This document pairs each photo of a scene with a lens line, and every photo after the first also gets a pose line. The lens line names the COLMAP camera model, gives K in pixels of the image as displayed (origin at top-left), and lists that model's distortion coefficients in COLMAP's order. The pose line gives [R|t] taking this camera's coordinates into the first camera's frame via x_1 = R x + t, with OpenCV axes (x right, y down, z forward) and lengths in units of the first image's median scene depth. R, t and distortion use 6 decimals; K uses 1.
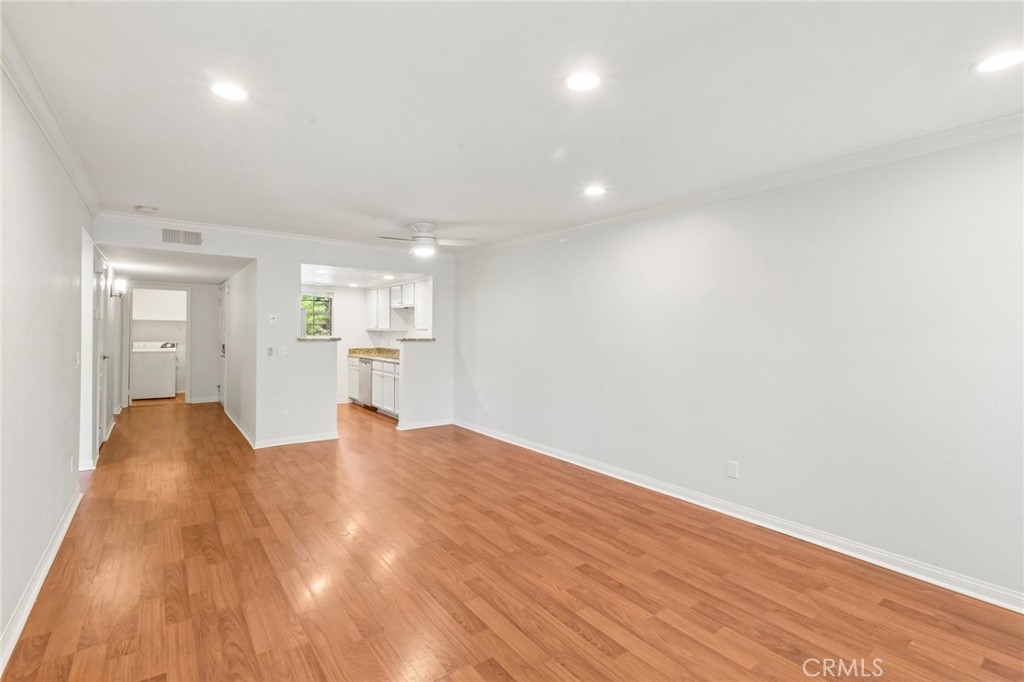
lens RADIAL K [[469.5, 0, 503.1], [0, 469.5, 332.5], [0, 0, 1]] dist [0.001339, 0.000395]
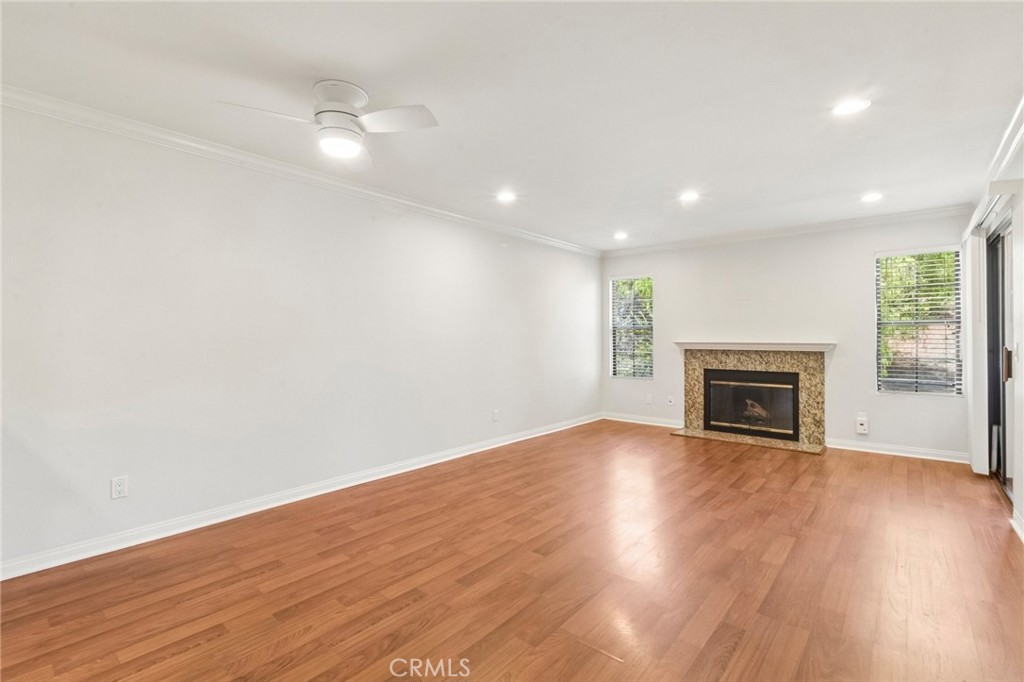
lens RADIAL K [[469.5, 0, 503.1], [0, 469.5, 332.5], [0, 0, 1]] dist [0.001339, 0.000395]
pose [[-0.226655, 0.000076, 0.973975, -0.946623], [0.002148, 0.999998, 0.000422, 0.029852], [-0.973973, 0.002188, -0.226654, 1.303497]]
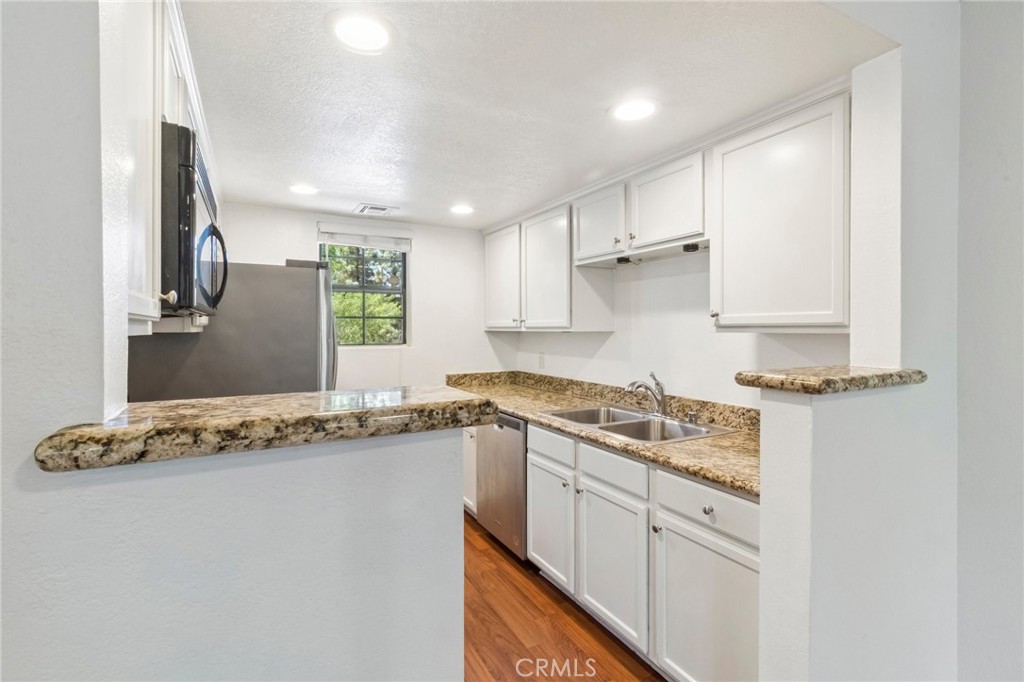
lens RADIAL K [[476.7, 0, 502.1], [0, 476.7, 330.3], [0, 0, 1]] dist [0.003666, 0.000004]
pose [[0.989508, -0.009023, -0.144195, -0.539455], [0.008814, 0.999959, -0.002093, -0.009049], [0.144208, 0.000800, 0.989547, 1.458248]]
